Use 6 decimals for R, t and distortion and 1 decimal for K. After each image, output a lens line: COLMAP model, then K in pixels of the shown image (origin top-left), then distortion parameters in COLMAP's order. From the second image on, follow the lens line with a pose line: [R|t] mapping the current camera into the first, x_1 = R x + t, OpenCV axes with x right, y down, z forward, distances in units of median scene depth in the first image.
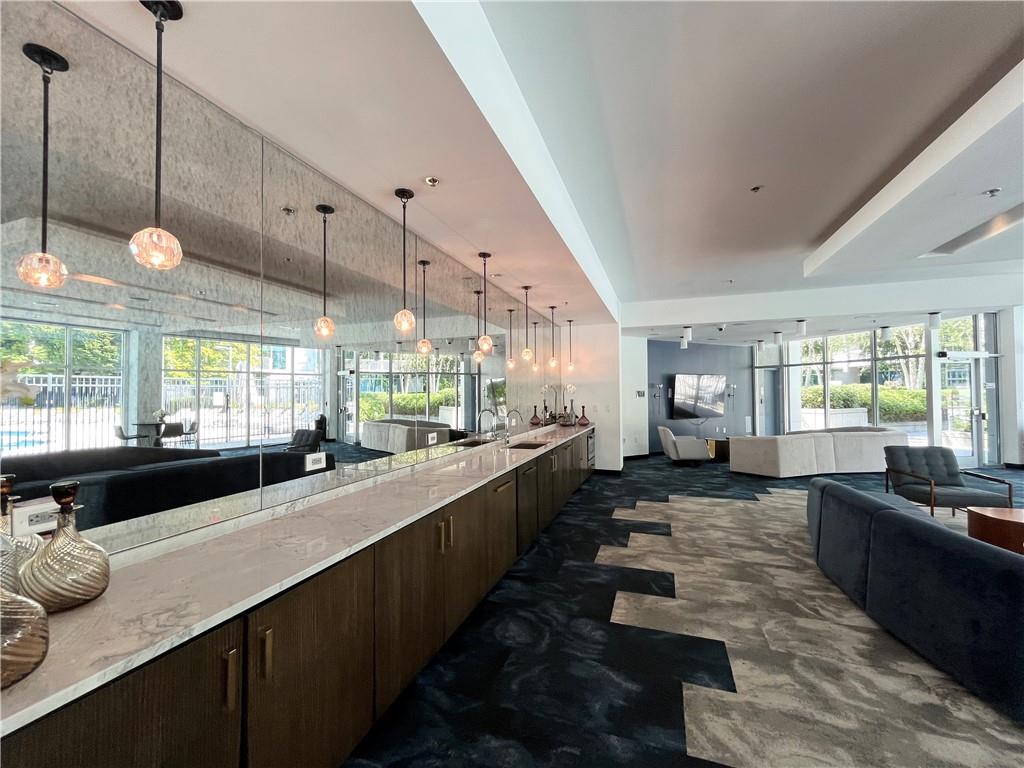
lens RADIAL K [[415.1, 0, 512.0], [0, 415.1, 384.0], [0, 0, 1]] dist [-0.002151, -0.000871]
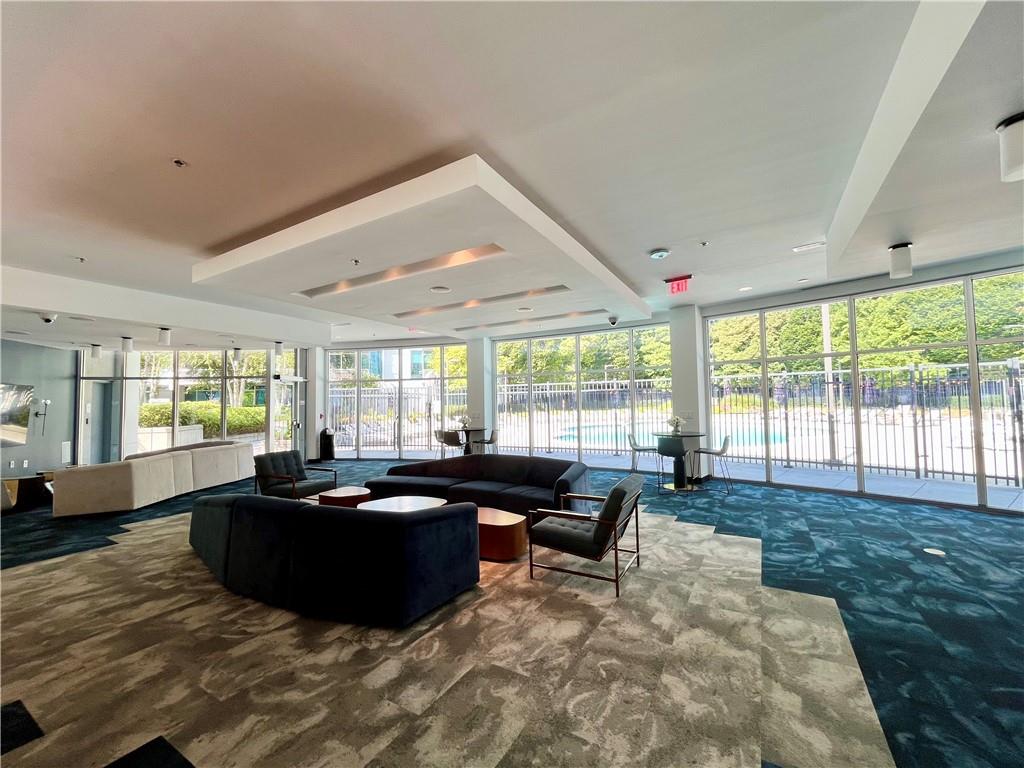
lens RADIAL K [[415.1, 0, 512.0], [0, 415.1, 384.0], [0, 0, 1]] dist [-0.002151, -0.000871]
pose [[0.186949, 0.053120, 0.980932, -0.085924], [-0.007554, 0.998585, -0.052636, 0.018829], [-0.982341, 0.002430, 0.187086, 0.164503]]
